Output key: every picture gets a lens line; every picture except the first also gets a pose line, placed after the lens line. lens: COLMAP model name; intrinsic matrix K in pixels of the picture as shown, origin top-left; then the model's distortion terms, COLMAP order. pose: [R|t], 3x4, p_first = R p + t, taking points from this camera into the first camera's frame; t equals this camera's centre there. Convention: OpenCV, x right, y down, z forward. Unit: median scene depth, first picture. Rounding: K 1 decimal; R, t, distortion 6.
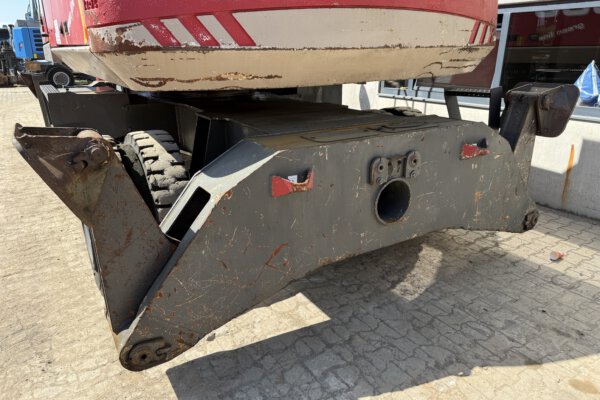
lens RADIAL K [[419.0, 0, 294.7], [0, 419.0, 200.2], [0, 0, 1]] dist [0.054985, -0.066798]
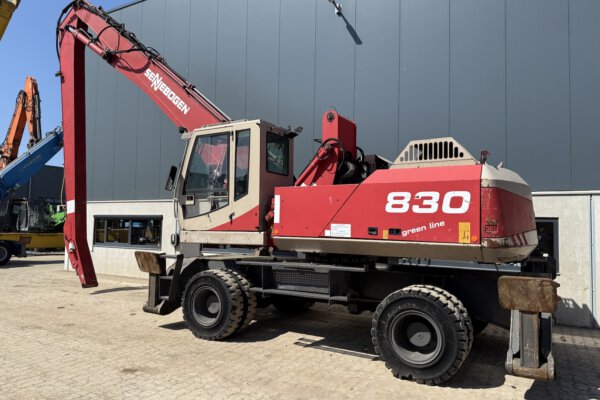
lens RADIAL K [[419.0, 0, 296.2], [0, 419.0, 199.3], [0, 0, 1]] dist [0.054985, -0.066798]
pose [[0.884986, 0.048253, 0.463110, -1.872903], [0.136142, 0.924334, -0.356473, 0.079597], [-0.445269, 0.378522, 0.811453, -0.419238]]
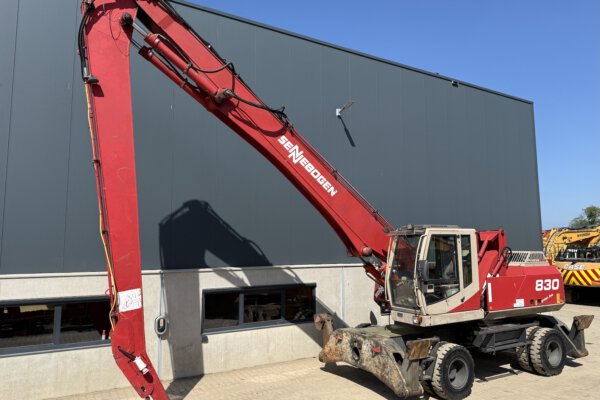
lens RADIAL K [[419.0, 0, 297.6], [0, 419.0, 201.1], [0, 0, 1]] dist [0.054985, -0.066798]
pose [[0.047887, 0.117193, 0.991954, -4.524701], [0.341792, 0.931220, -0.126518, -1.508103], [-0.938555, 0.345100, 0.004537, 2.729524]]
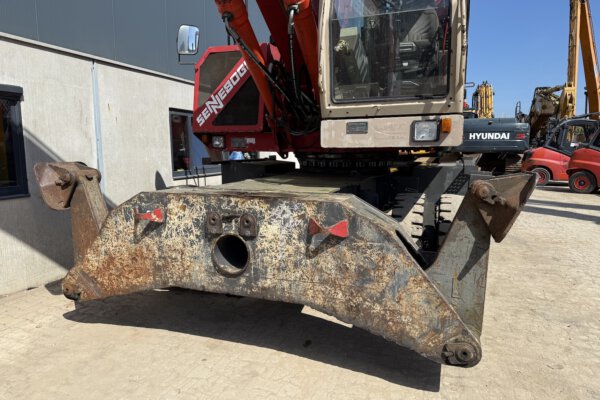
lens RADIAL K [[419.0, 0, 296.0], [0, 419.0, 202.9], [0, 0, 1]] dist [0.054985, -0.066798]
pose [[-0.610980, -0.097344, 0.785638, -1.869962], [0.271104, 0.906675, 0.323175, -1.041711], [-0.743778, 0.410444, -0.527570, 3.107609]]
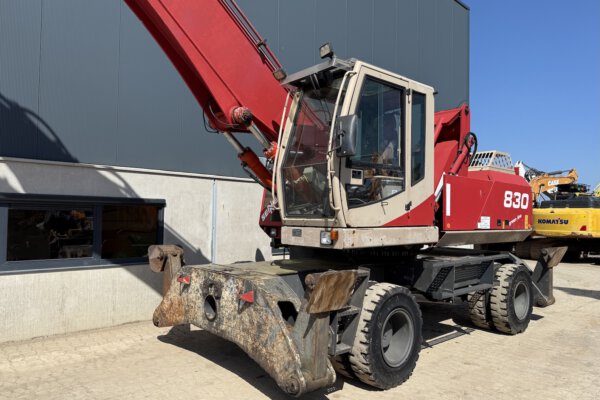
lens RADIAL K [[419.0, 0, 296.7], [0, 419.0, 204.3], [0, 0, 1]] dist [0.054985, -0.066798]
pose [[-0.168675, 0.032701, 0.985129, -2.779327], [0.318687, 0.947578, 0.023112, -0.965204], [-0.932731, 0.317846, -0.170254, 2.553555]]
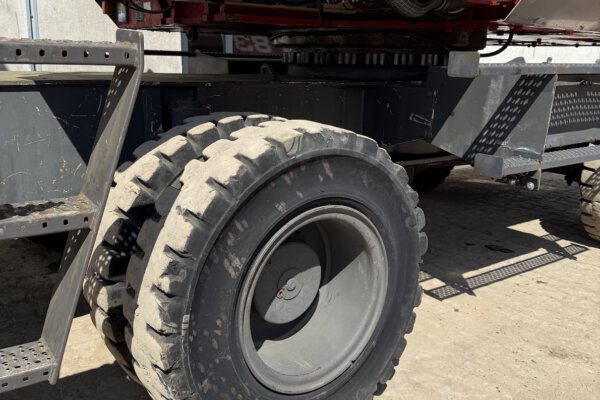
lens RADIAL K [[559.6, 0, 293.3], [0, 559.6, 184.0], [0, 0, 1]] dist [0.018356, 0.000000]
pose [[-0.073257, -0.207716, 0.975442, -1.779786], [0.313855, 0.923574, 0.220242, -0.574471], [-0.946641, 0.322282, -0.002466, 2.046800]]
